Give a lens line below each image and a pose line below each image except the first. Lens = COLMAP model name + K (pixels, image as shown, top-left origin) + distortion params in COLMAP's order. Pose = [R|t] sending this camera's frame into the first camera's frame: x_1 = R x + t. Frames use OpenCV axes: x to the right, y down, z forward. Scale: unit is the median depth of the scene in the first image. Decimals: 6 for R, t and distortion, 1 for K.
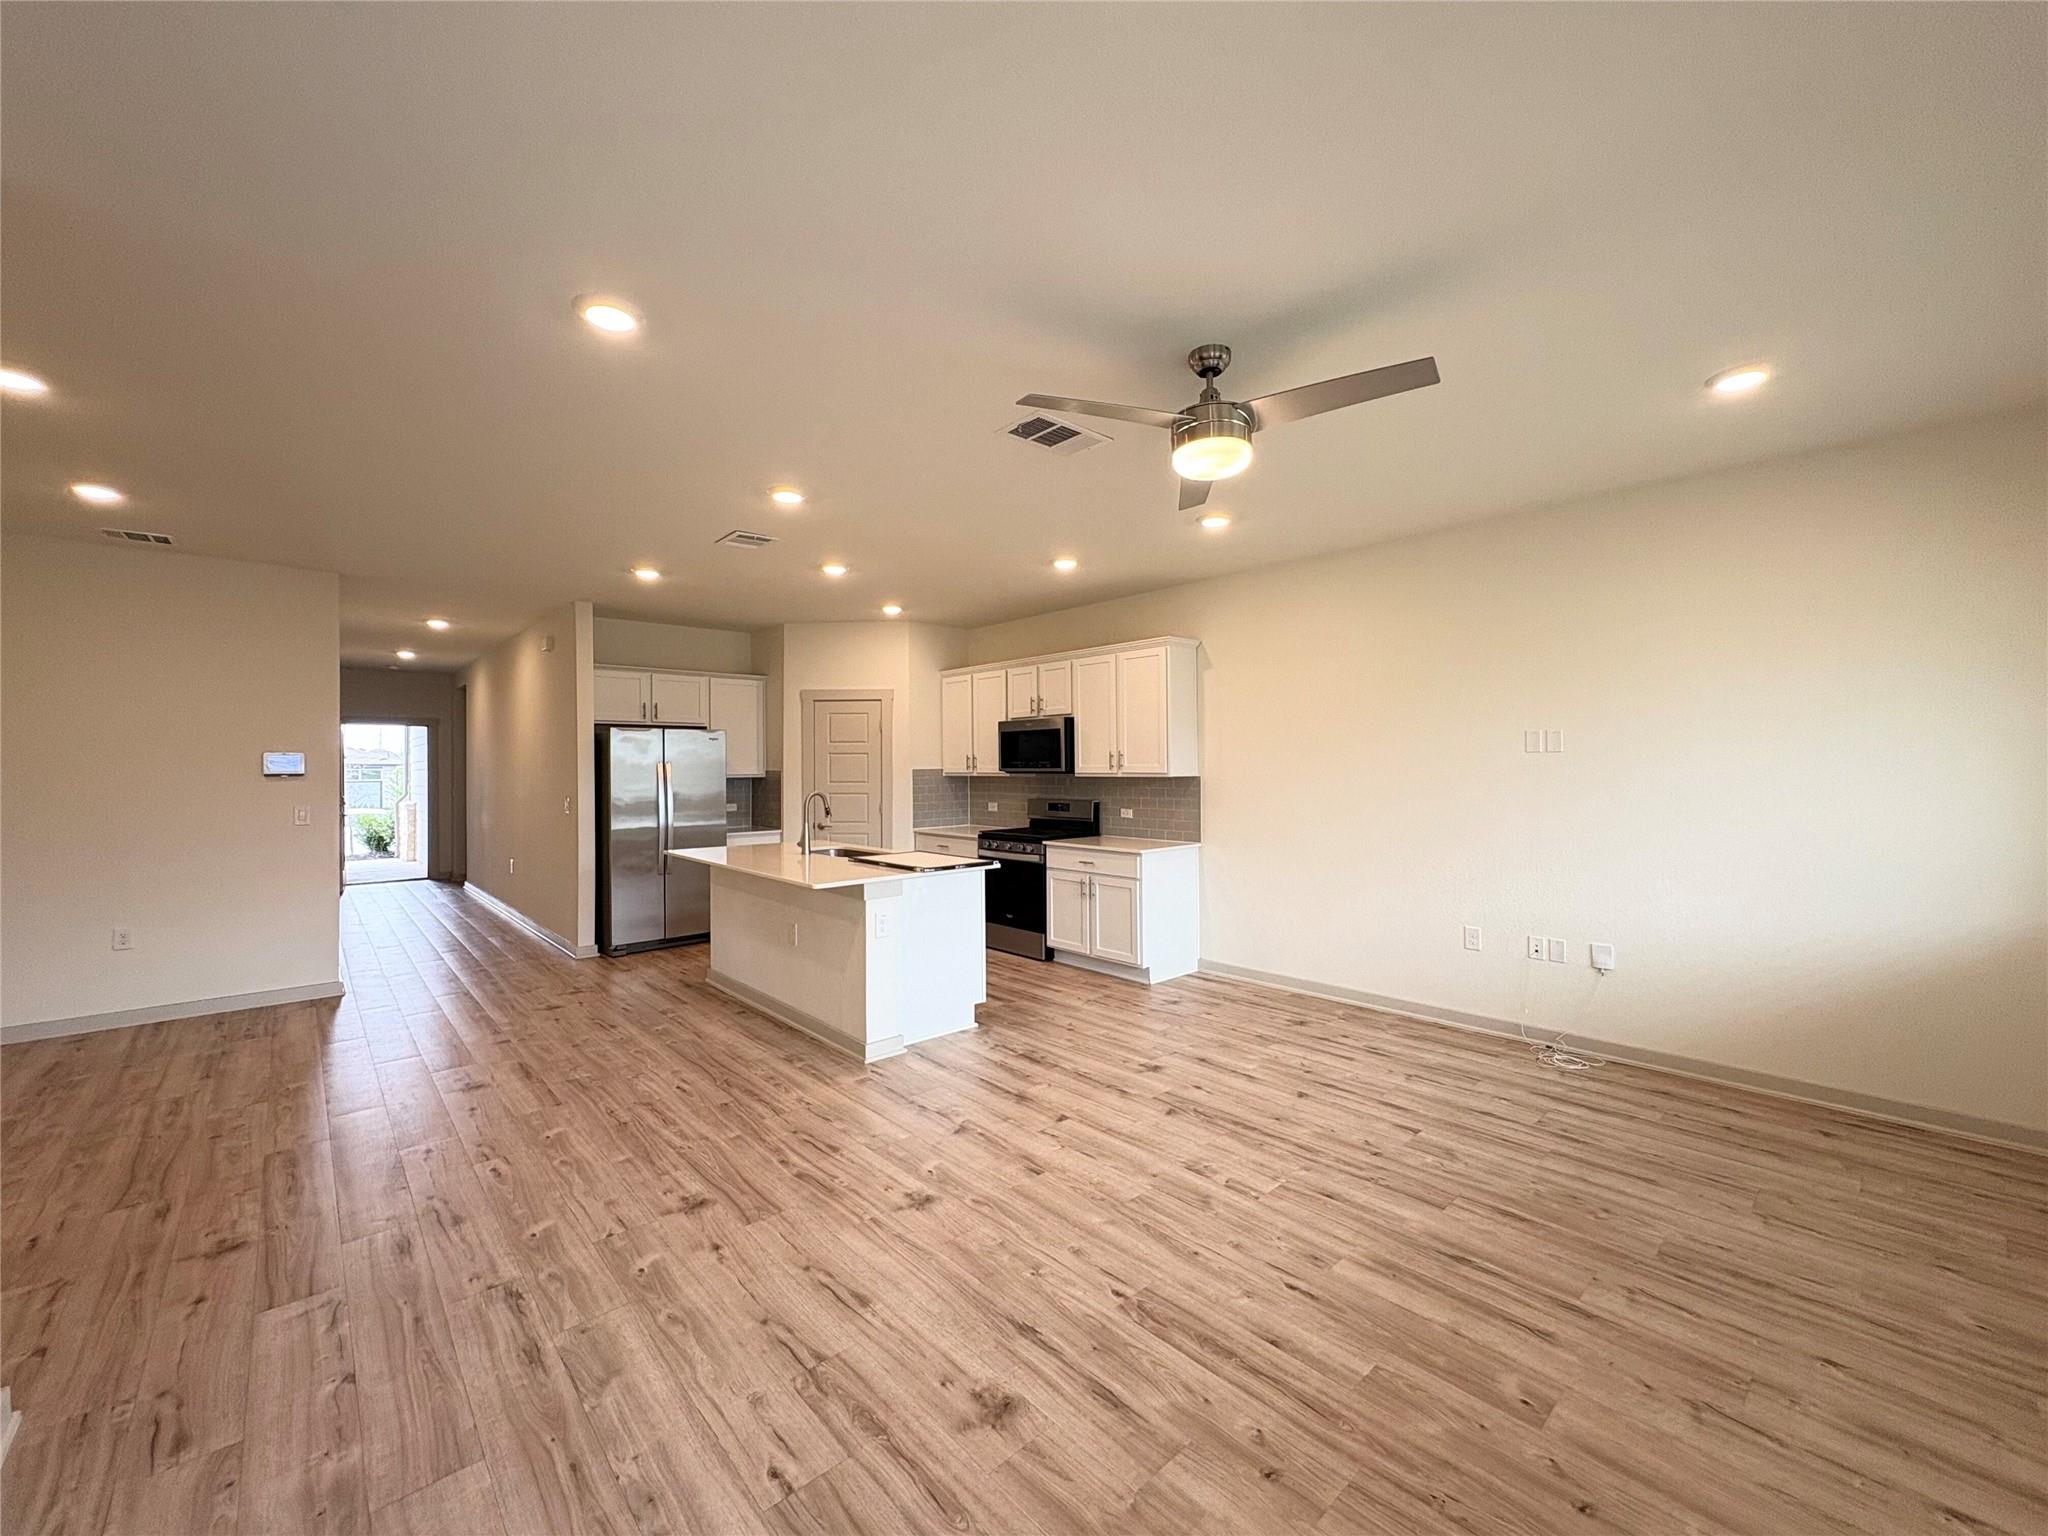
lens RADIAL K [[816.7, 0, 1022.6], [0, 816.7, 761.1], [0, 0, 1]] dist [-0.001086, 0.000312]
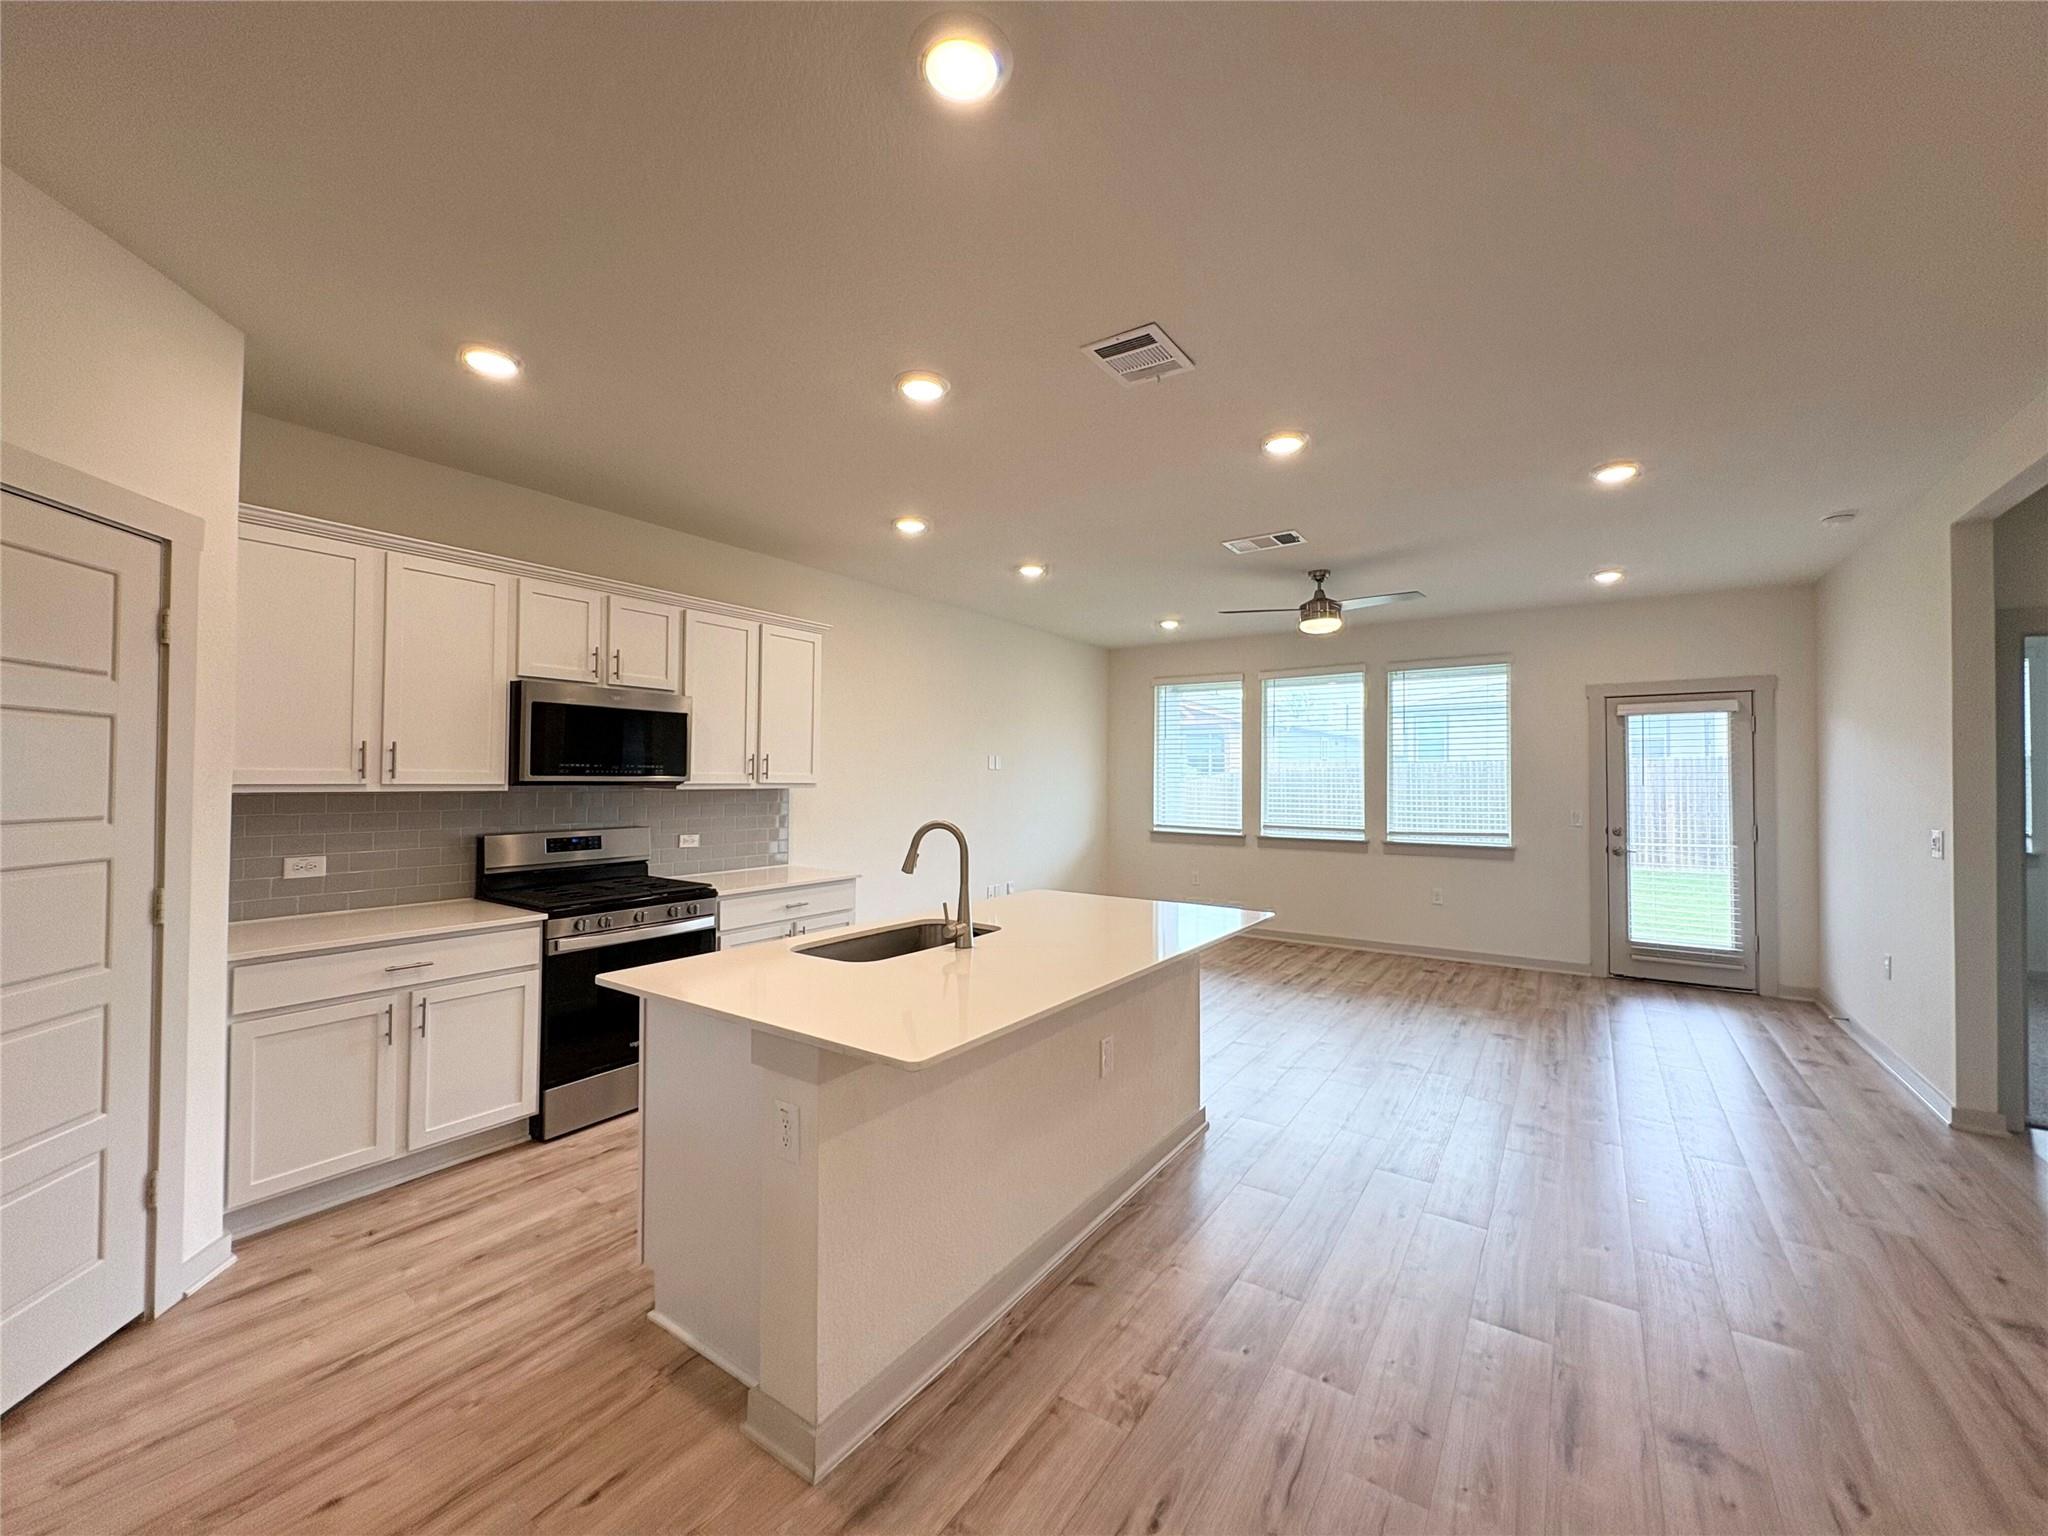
lens RADIAL K [[816.7, 0, 1023.6], [0, 816.7, 764.1], [0, 0, 1]] dist [-0.001086, 0.000312]
pose [[-0.236839, 0.021661, 0.971308, -0.758165], [-0.011219, 0.999624, -0.025028, 0.014851], [-0.971484, -0.016825, -0.236506, 1.080807]]
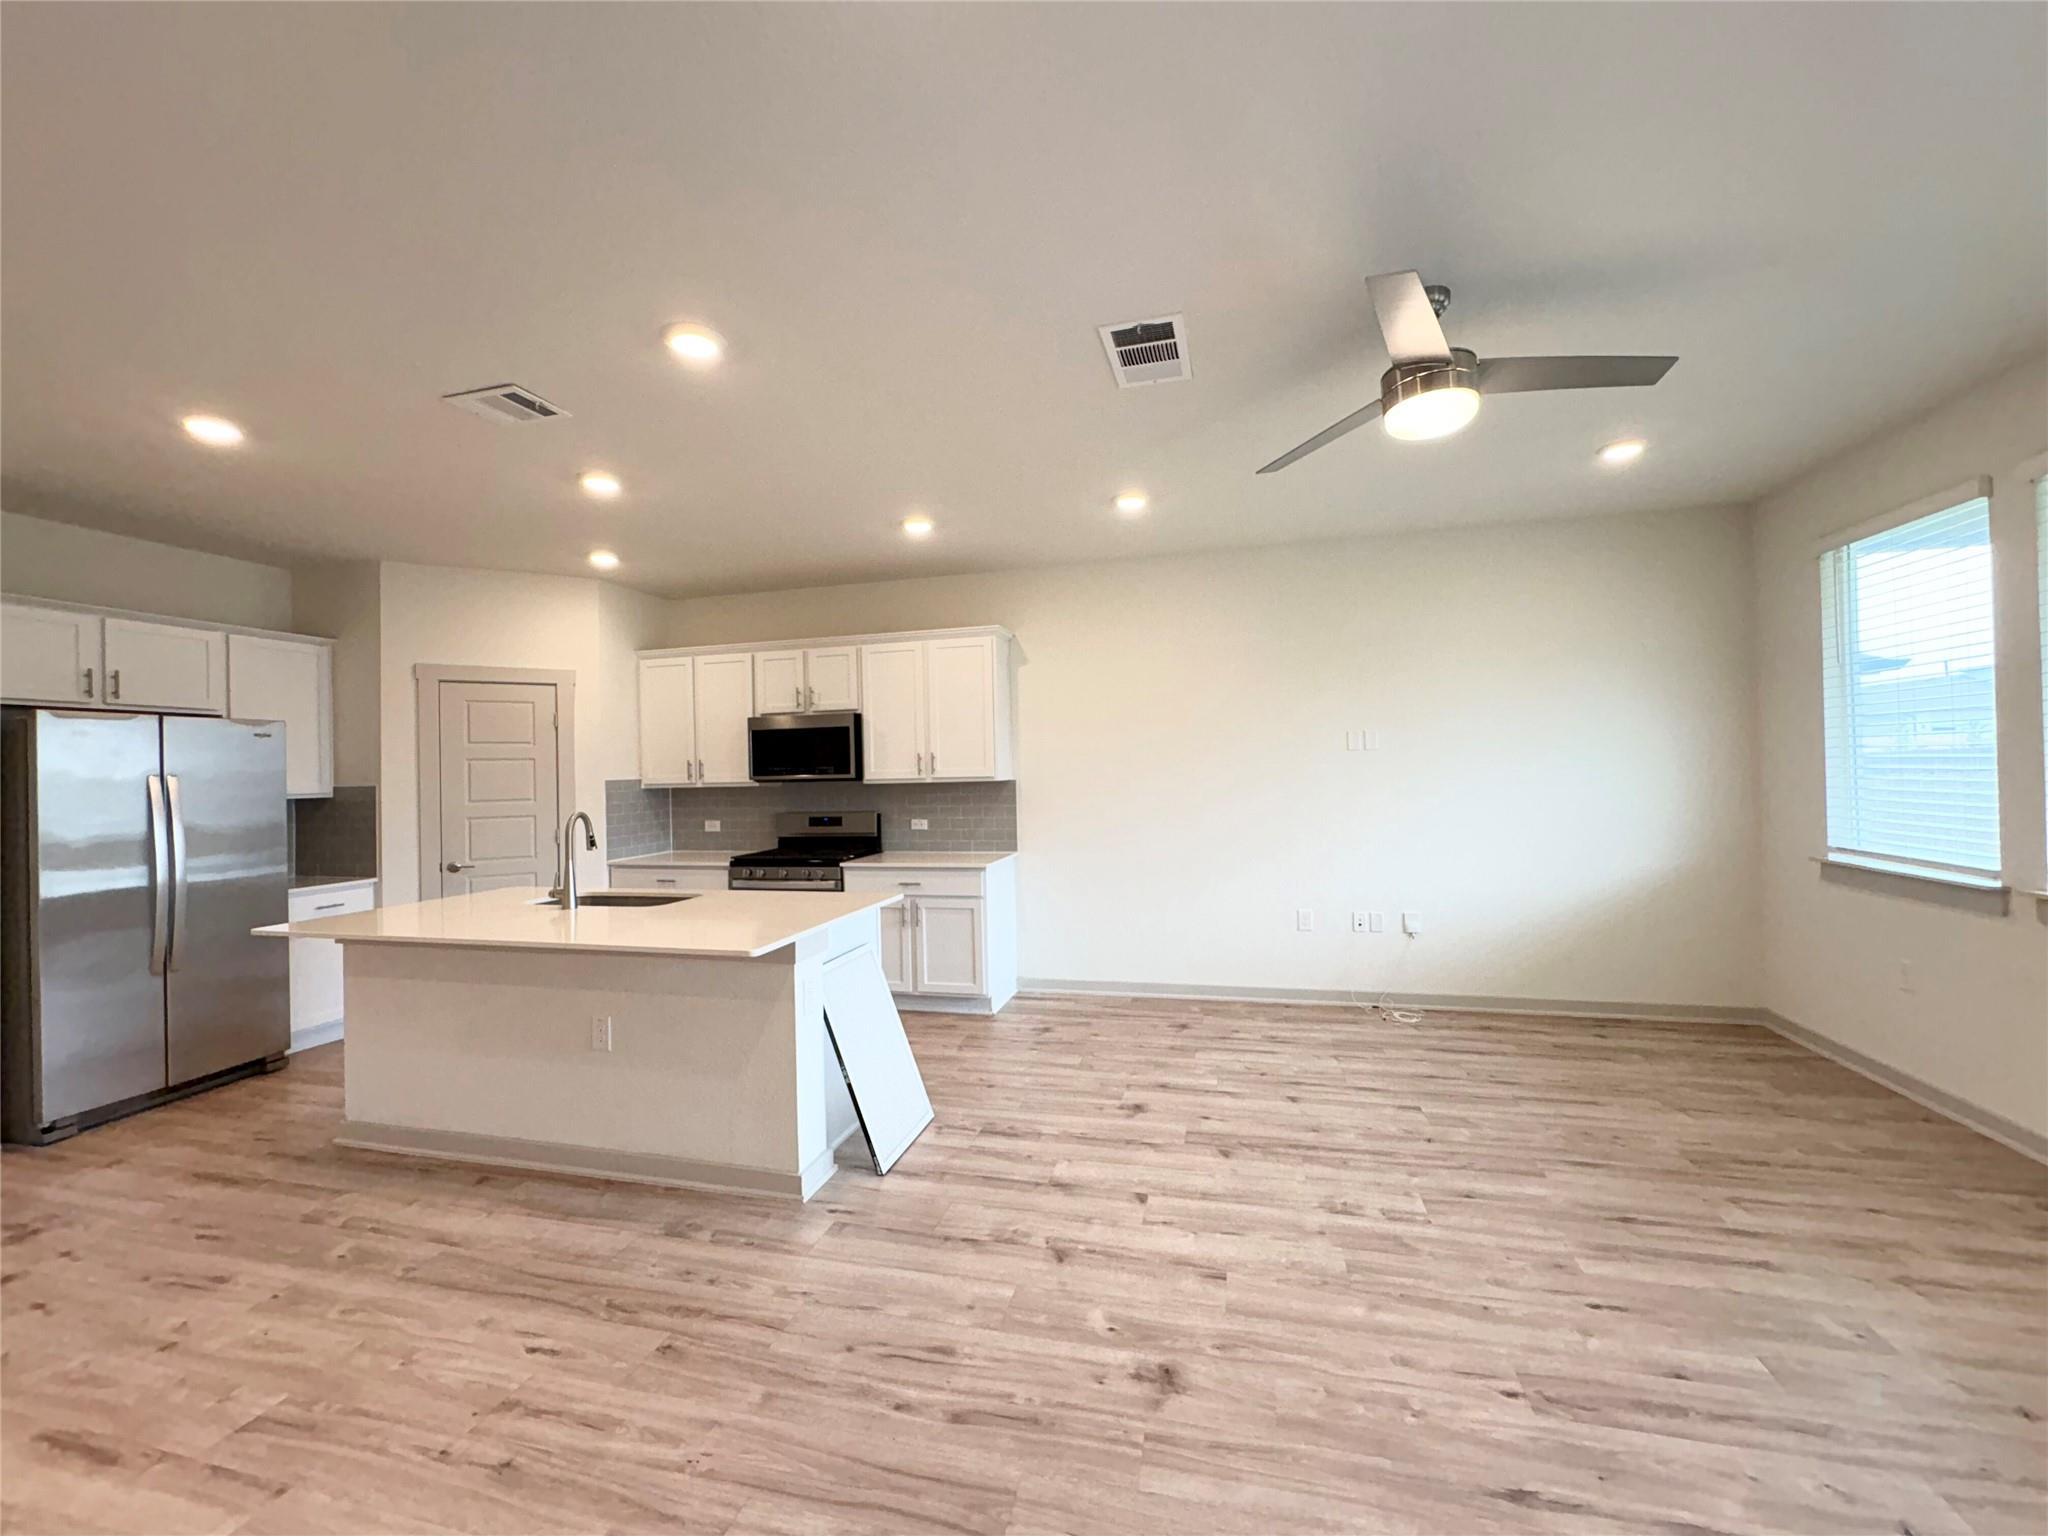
lens RADIAL K [[816.7, 0, 1021.7], [0, 816.7, 761.9], [0, 0, 1]] dist [-0.001086, 0.000312]
pose [[0.833648, -0.006202, 0.552262, -0.322085], [0.013817, 0.999858, -0.009629, 0.008259], [-0.552124, 0.015657, 0.833615, 0.251484]]
